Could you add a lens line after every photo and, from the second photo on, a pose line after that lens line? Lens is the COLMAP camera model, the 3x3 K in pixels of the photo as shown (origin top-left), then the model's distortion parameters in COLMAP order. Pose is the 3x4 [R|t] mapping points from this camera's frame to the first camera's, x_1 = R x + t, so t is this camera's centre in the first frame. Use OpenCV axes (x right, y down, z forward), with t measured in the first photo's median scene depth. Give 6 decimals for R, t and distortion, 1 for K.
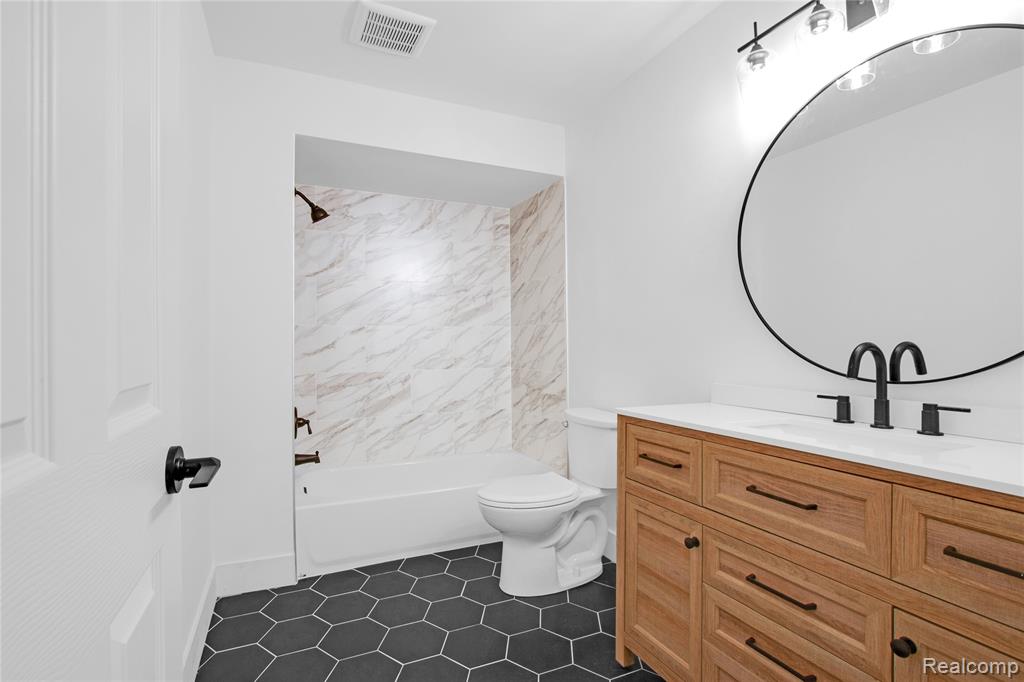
lens RADIAL K [[488.5, 0, 513.2], [0, 488.5, 342.1], [0, 0, 1]] dist [-0.002835, 0.000424]
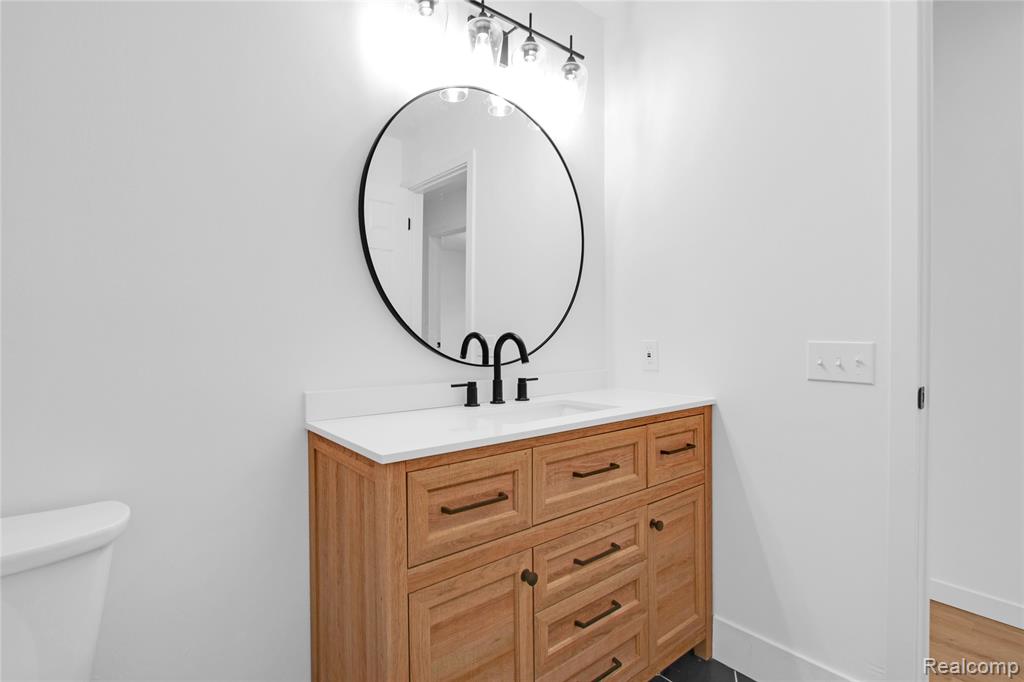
lens RADIAL K [[488.5, 0, 512.4], [0, 488.5, 338.9], [0, 0, 1]] dist [-0.002835, 0.000424]
pose [[-0.232624, -0.007026, 0.972541, -0.437572], [0.001292, 0.999971, 0.007533, 0.007357], [-0.972566, 0.003009, -0.232608, 1.275774]]
